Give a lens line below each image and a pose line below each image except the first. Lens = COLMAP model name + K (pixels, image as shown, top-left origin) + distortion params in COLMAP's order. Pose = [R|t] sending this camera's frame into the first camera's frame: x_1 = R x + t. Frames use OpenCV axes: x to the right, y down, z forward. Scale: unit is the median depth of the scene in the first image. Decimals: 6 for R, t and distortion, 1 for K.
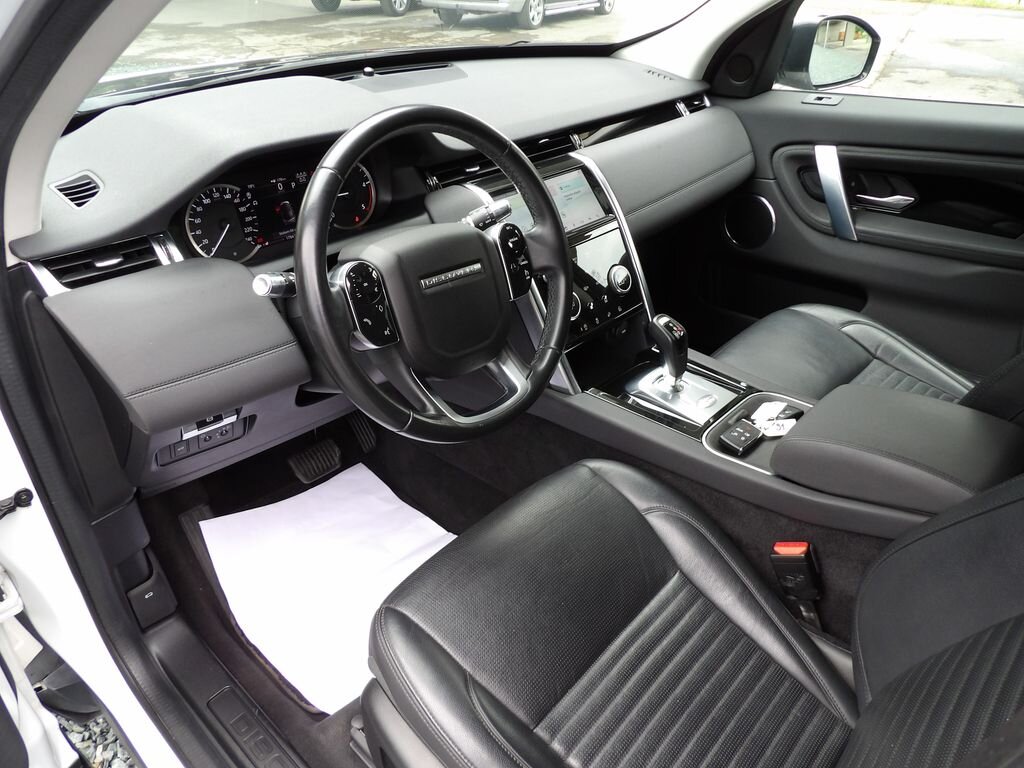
lens RADIAL K [[739.7, 0, 517.2], [0, 739.7, 386.9], [0, 0, 1]] dist [-0.036649, 0.046103]
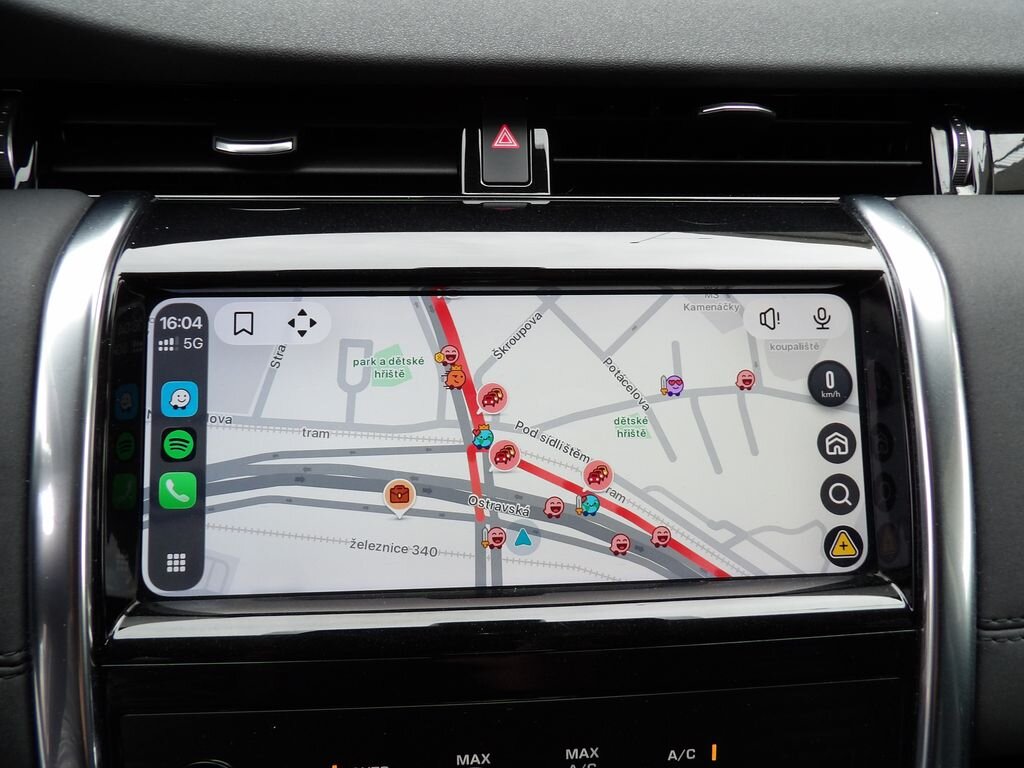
lens RADIAL K [[739.7, 0, 520.3], [0, 739.7, 382.2], [0, 0, 1]] dist [-0.036649, 0.046103]
pose [[0.729442, 0.410740, -0.546998, 0.165031], [-0.383613, 0.907706, 0.170034, -0.328077], [0.566353, 0.085806, 0.819684, 0.952925]]
